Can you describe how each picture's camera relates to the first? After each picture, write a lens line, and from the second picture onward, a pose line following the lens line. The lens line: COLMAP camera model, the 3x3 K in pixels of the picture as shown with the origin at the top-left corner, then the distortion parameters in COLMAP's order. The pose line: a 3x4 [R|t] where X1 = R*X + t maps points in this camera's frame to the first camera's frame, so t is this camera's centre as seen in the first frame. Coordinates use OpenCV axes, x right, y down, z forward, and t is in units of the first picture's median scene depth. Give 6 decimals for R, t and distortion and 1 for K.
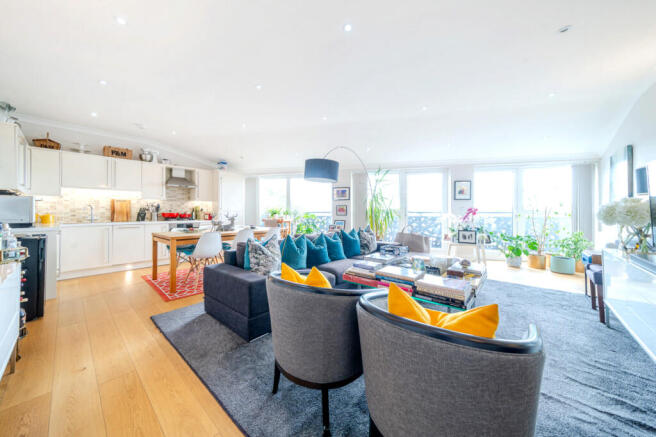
lens RADIAL K [[229.7, 0, 326.3], [0, 229.7, 212.6], [0, 0, 1]] dist [-0.000897, -0.000009]
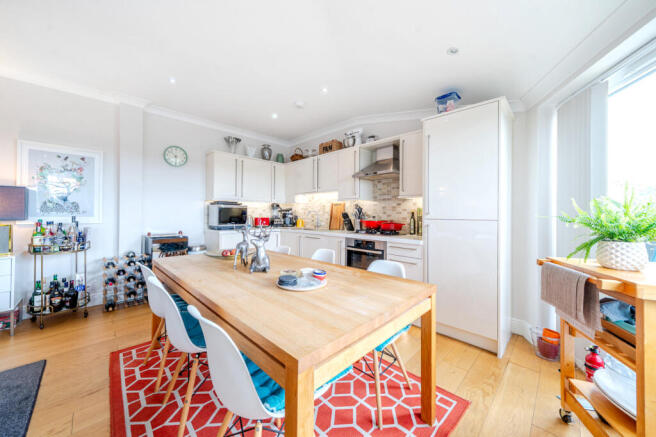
lens RADIAL K [[229.7, 0, 327.6], [0, 229.7, 215.0], [0, 0, 1]] dist [-0.000897, -0.000009]
pose [[-0.070897, -0.000280, -0.997484, -0.057080], [-0.007709, 0.999970, 0.000267, -0.013458], [0.997454, 0.007708, -0.070897, 0.982518]]
